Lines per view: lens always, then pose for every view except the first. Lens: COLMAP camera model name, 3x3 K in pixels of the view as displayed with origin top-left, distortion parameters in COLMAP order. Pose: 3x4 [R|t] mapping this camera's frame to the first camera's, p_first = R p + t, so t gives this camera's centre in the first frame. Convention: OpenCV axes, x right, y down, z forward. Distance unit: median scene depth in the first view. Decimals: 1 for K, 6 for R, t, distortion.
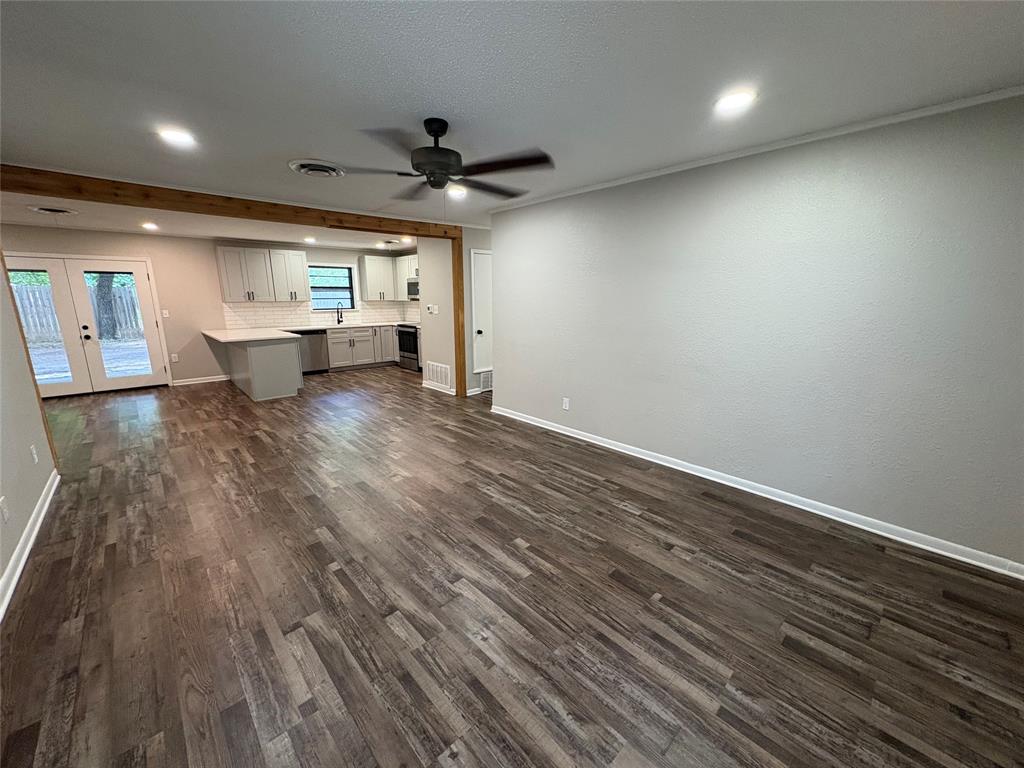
lens RADIAL K [[407.4, 0, 510.9], [0, 407.4, 384.1], [0, 0, 1]] dist [-0.000826, 0.000271]
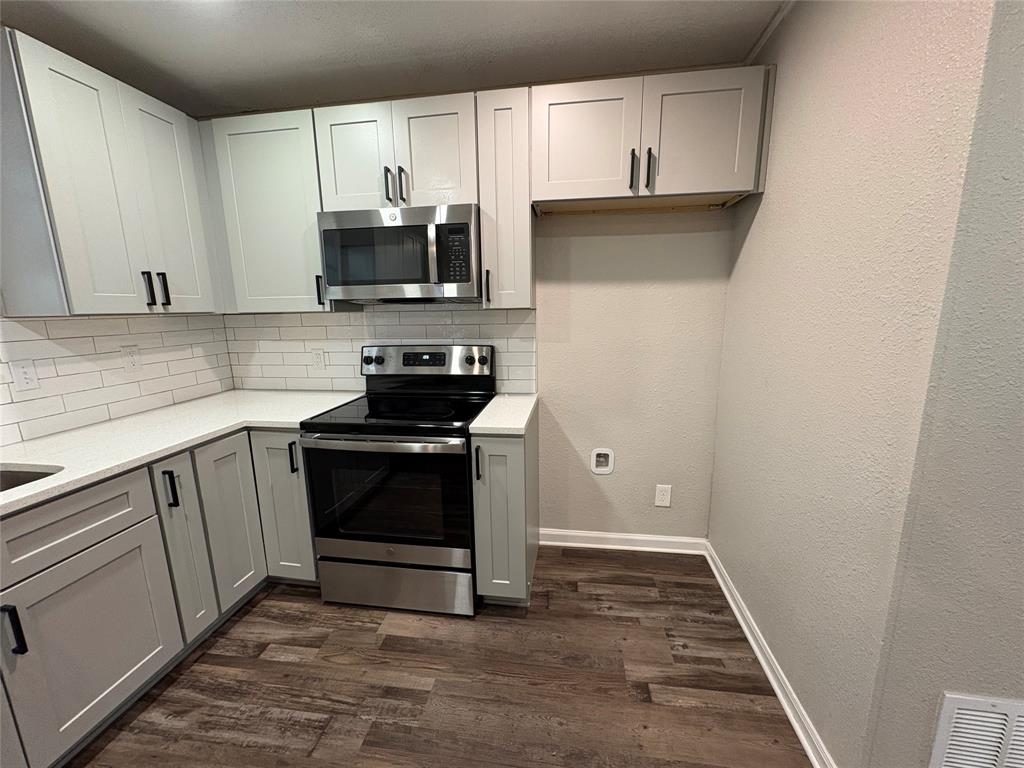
lens RADIAL K [[407.4, 0, 510.9], [0, 407.4, 384.1], [0, 0, 1]] dist [-0.000826, 0.000271]
pose [[0.779410, -0.128736, 0.613145, -0.642439], [0.148585, 0.988723, 0.018716, -0.308605], [-0.608640, 0.076517, 0.789749, 1.533783]]
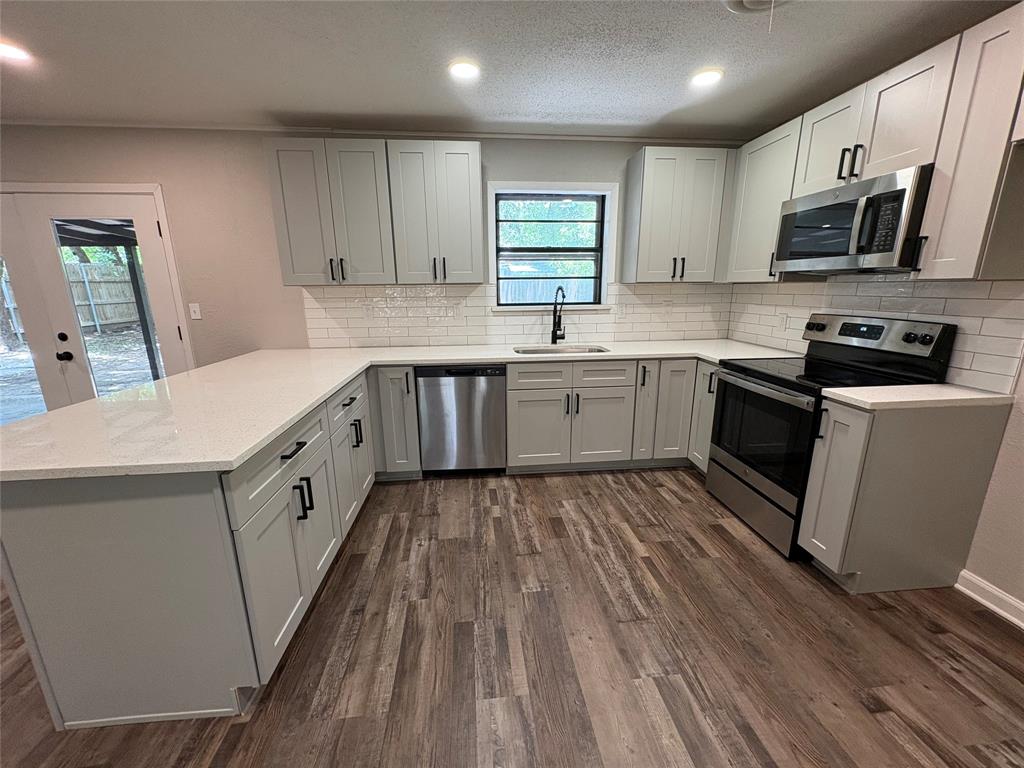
lens RADIAL K [[407.4, 0, 510.9], [0, 407.4, 384.1], [0, 0, 1]] dist [-0.000826, 0.000271]
pose [[0.801434, 0.135166, -0.582610, -0.449205], [-0.119715, 0.990668, 0.065156, -0.259797], [0.585980, 0.017529, 0.810136, 1.328619]]
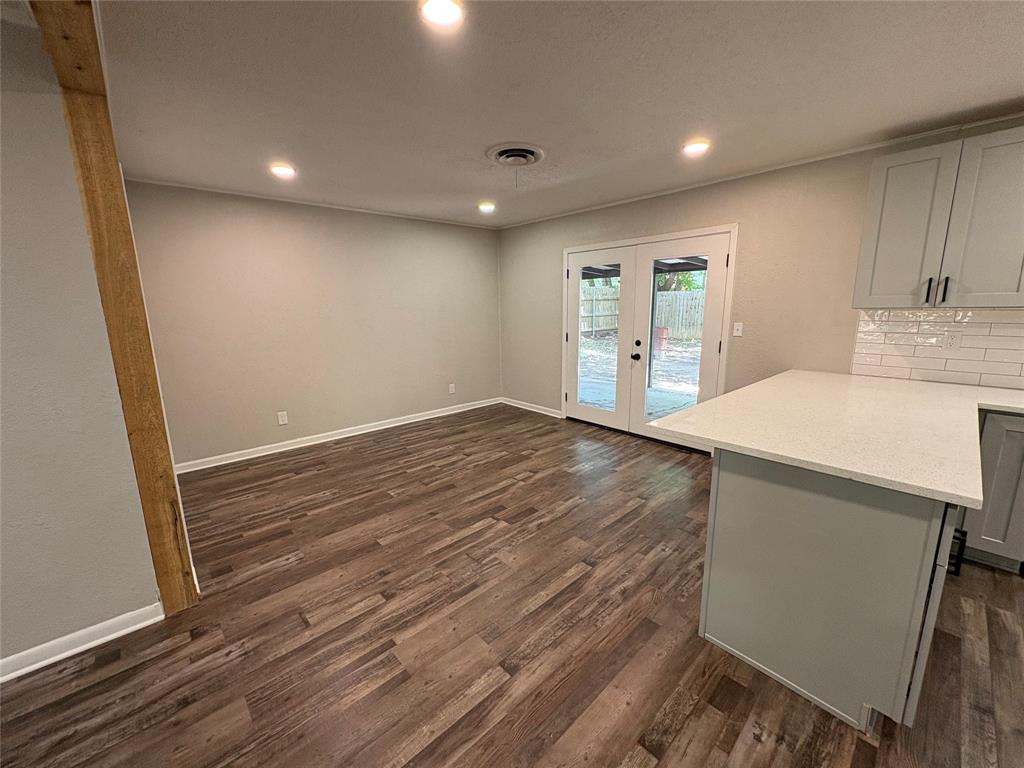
lens RADIAL K [[407.4, 0, 510.9], [0, 407.4, 384.1], [0, 0, 1]] dist [-0.000826, 0.000271]
pose [[-0.006538, 0.192305, -0.981313, -0.501935], [-0.197546, 0.961747, 0.189787, -0.232214], [0.980272, 0.195095, 0.031702, 1.125574]]
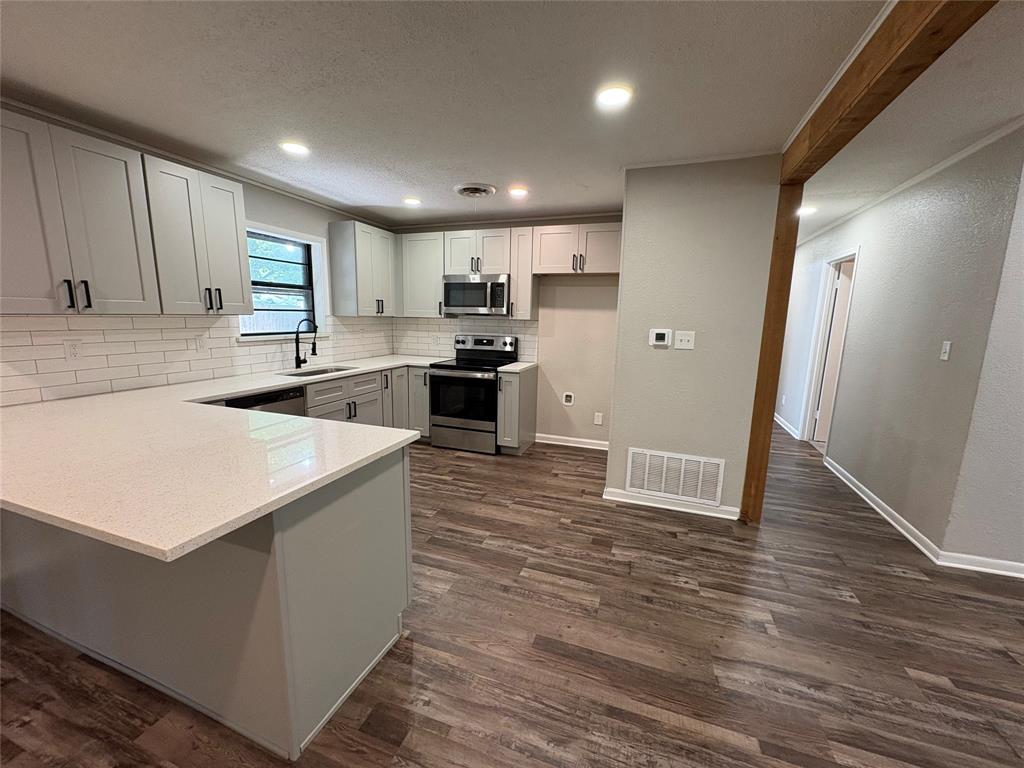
lens RADIAL K [[407.4, 0, 510.9], [0, 407.4, 384.1], [0, 0, 1]] dist [-0.000826, 0.000271]
pose [[0.886045, -0.058378, 0.459910, -0.848907], [0.077665, 0.996712, -0.023111, -0.204446], [-0.457048, 0.056196, 0.887665, 1.016077]]
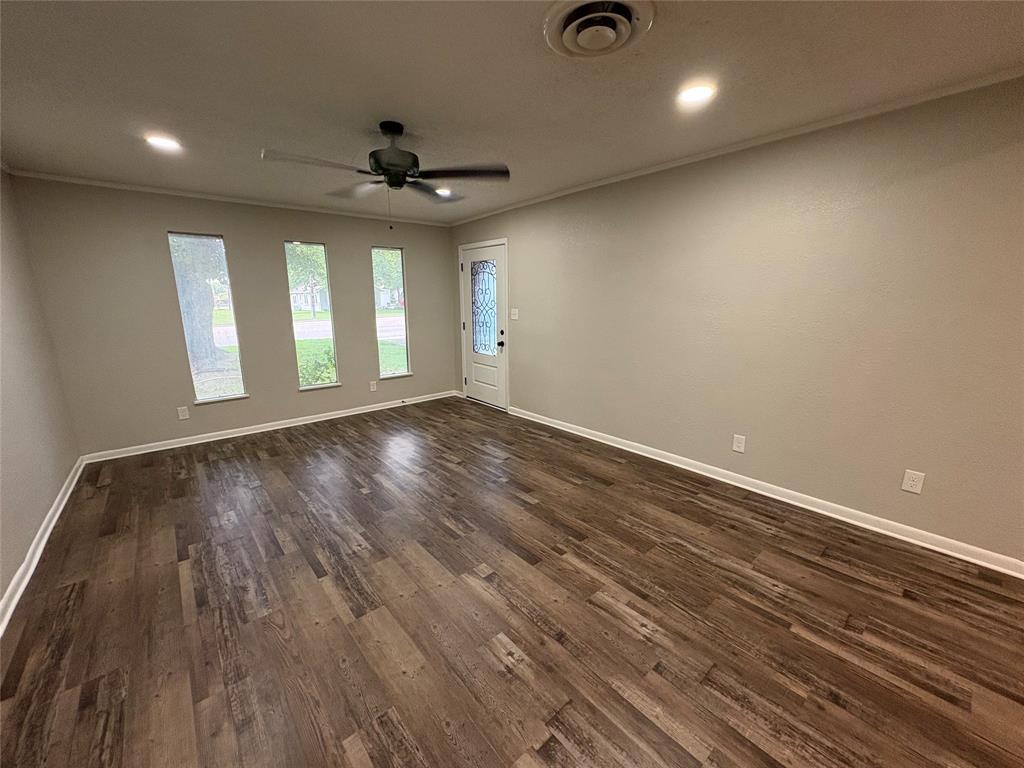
lens RADIAL K [[407.4, 0, 510.9], [0, 407.4, 384.1], [0, 0, 1]] dist [-0.000826, 0.000271]
pose [[-0.999196, 0.003384, 0.039938, -0.279232], [0.019606, 0.910349, 0.413377, -0.247147], [-0.034958, 0.413827, -0.909684, 1.172967]]
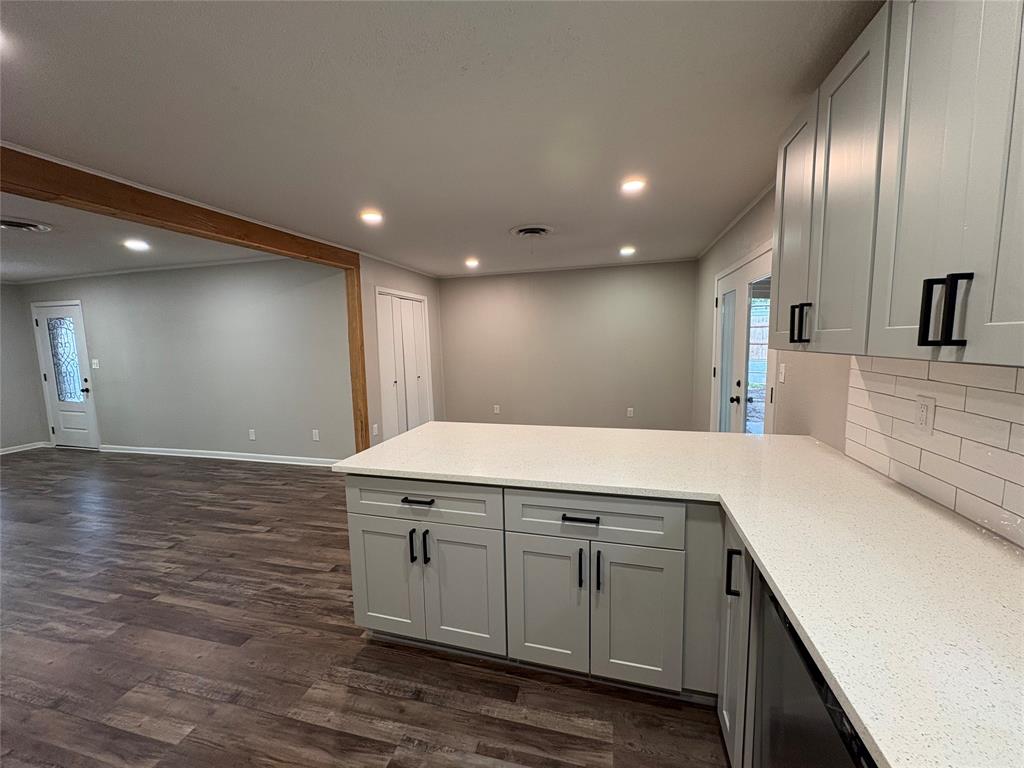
lens RADIAL K [[407.4, 0, 510.9], [0, 407.4, 384.1], [0, 0, 1]] dist [-0.000826, 0.000271]
pose [[-0.841973, 0.080487, -0.533482, -0.676075], [-0.090606, 0.953672, 0.286881, -0.396039], [0.531857, 0.289882, -0.795674, 1.858371]]
